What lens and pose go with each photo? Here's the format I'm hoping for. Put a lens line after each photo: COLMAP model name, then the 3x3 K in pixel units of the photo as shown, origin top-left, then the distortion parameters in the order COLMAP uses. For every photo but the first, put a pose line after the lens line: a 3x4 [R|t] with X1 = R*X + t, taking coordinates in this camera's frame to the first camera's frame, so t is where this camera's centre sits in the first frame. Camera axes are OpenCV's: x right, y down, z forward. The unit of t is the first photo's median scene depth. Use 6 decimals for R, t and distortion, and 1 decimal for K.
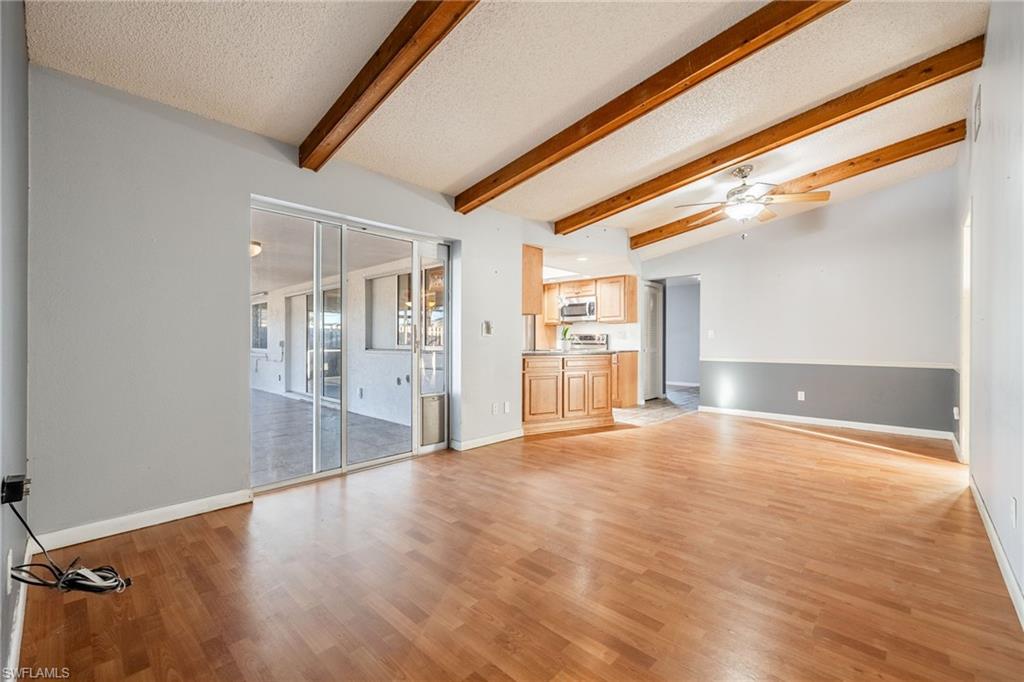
lens RADIAL K [[425.3, 0, 512.0], [0, 425.3, 341.0], [0, 0, 1]] dist [-0.000941, -0.000166]
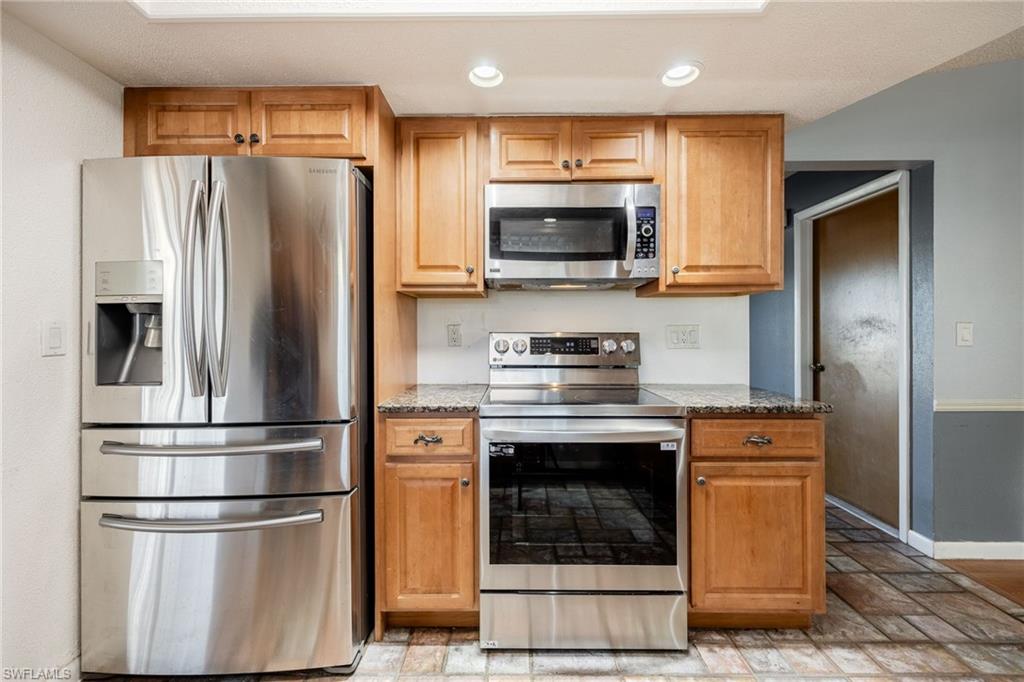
lens RADIAL K [[421.9, 0, 517.0], [0, 421.9, 332.6], [0, 0, 1]] dist [0.001539, 0.000280]
pose [[0.733758, -0.002858, 0.679405, -0.037420], [0.001199, 0.999995, 0.002911, -0.017611], [-0.679410, -0.001321, 0.733758, 0.875845]]
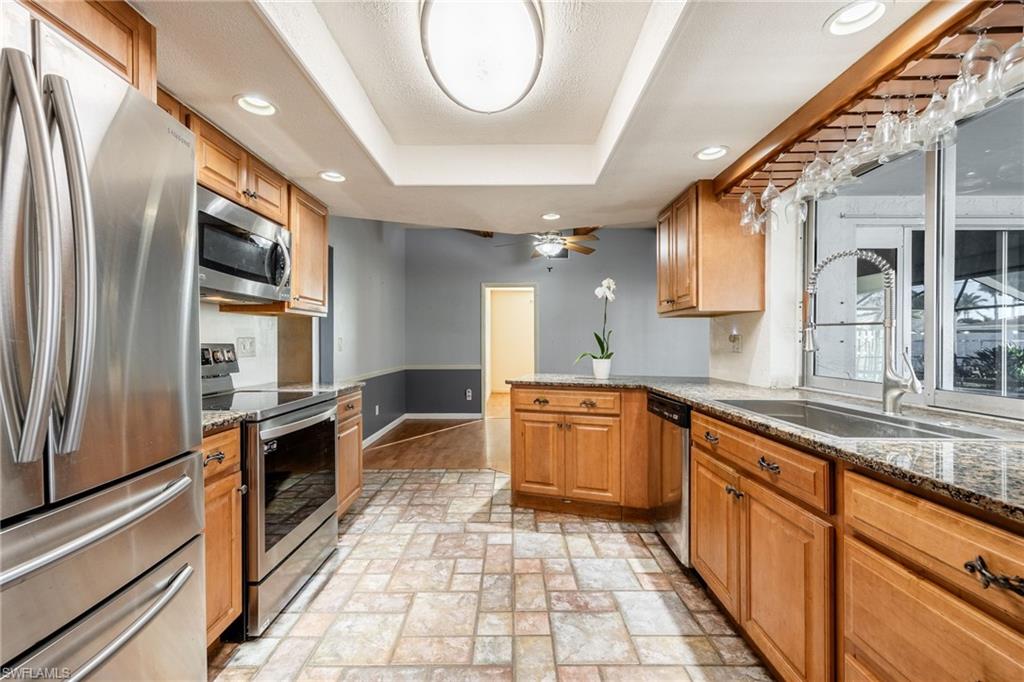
lens RADIAL K [[418.8, 0, 512.6], [0, 418.8, 345.4], [0, 0, 1]] dist [-0.000866, -0.000081]
pose [[-0.683822, -0.002190, 0.729645, -0.167168], [0.000031, 0.999995, 0.003030, -0.016419], [-0.729649, 0.002095, -0.683819, 1.100097]]
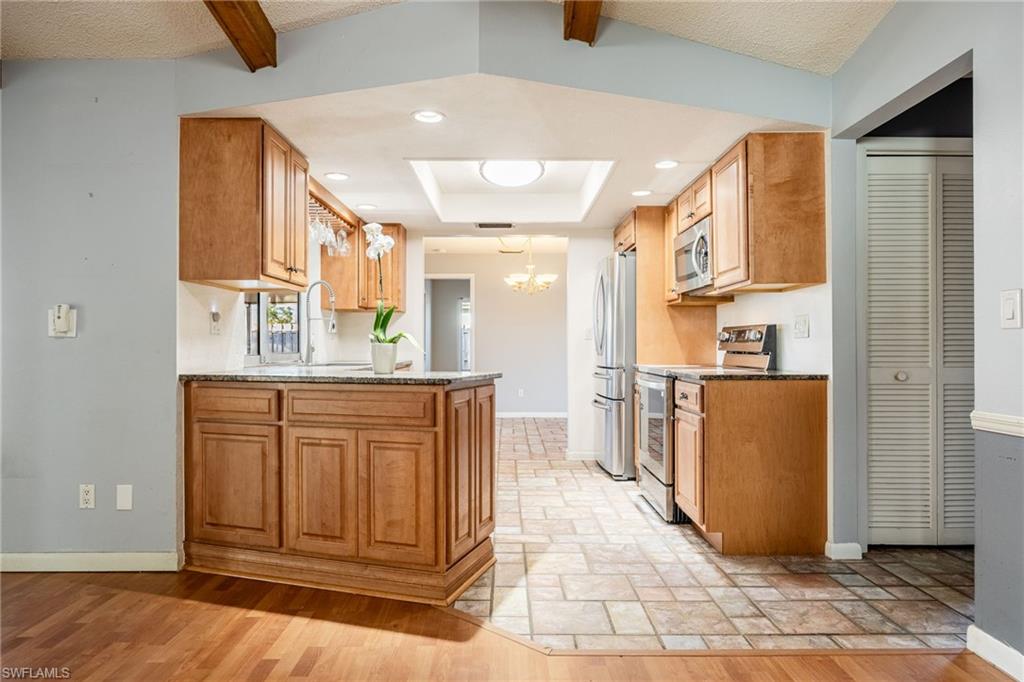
lens RADIAL K [[658.3, 0, 512.0], [0, 658.3, 341.0], [0, 0, 1]] dist [-0.001742, -0.000528]
pose [[0.688748, -0.007298, -0.724964, 0.474772], [0.004159, 0.999973, -0.006115, -0.000304], [0.724988, 0.001197, 0.688760, 0.513047]]
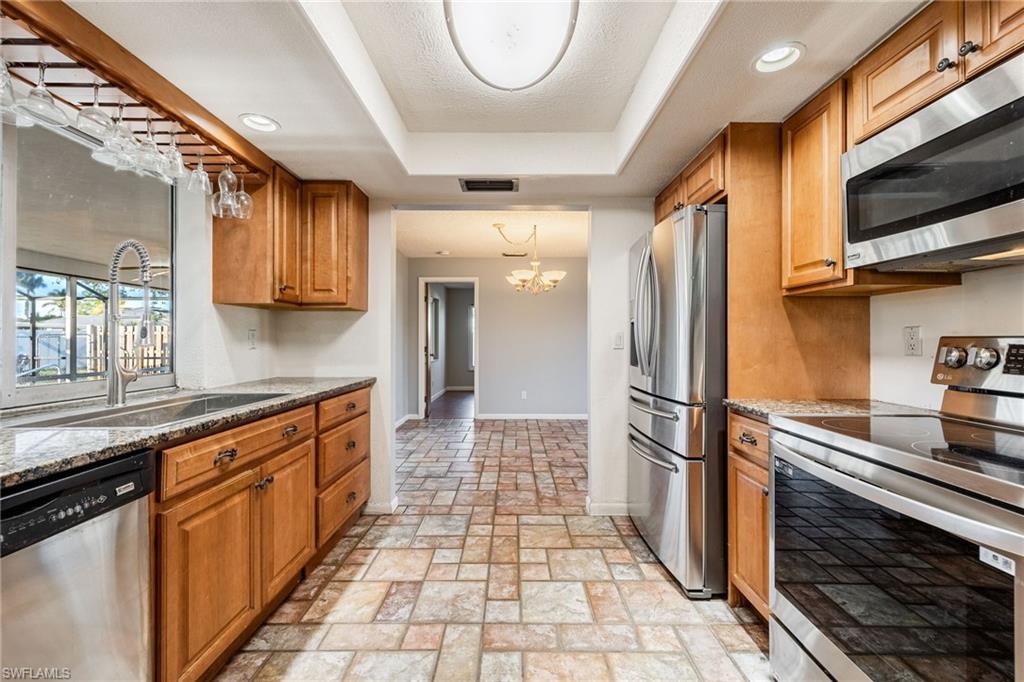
lens RADIAL K [[425.3, 0, 512.0], [0, 425.3, 341.0], [0, 0, 1]] dist [-0.000941, -0.000166]
pose [[0.680650, 0.001302, -0.732608, 0.159207], [0.001264, 0.999995, 0.002952, -0.015546], [0.732608, -0.002935, 0.680645, 0.816921]]
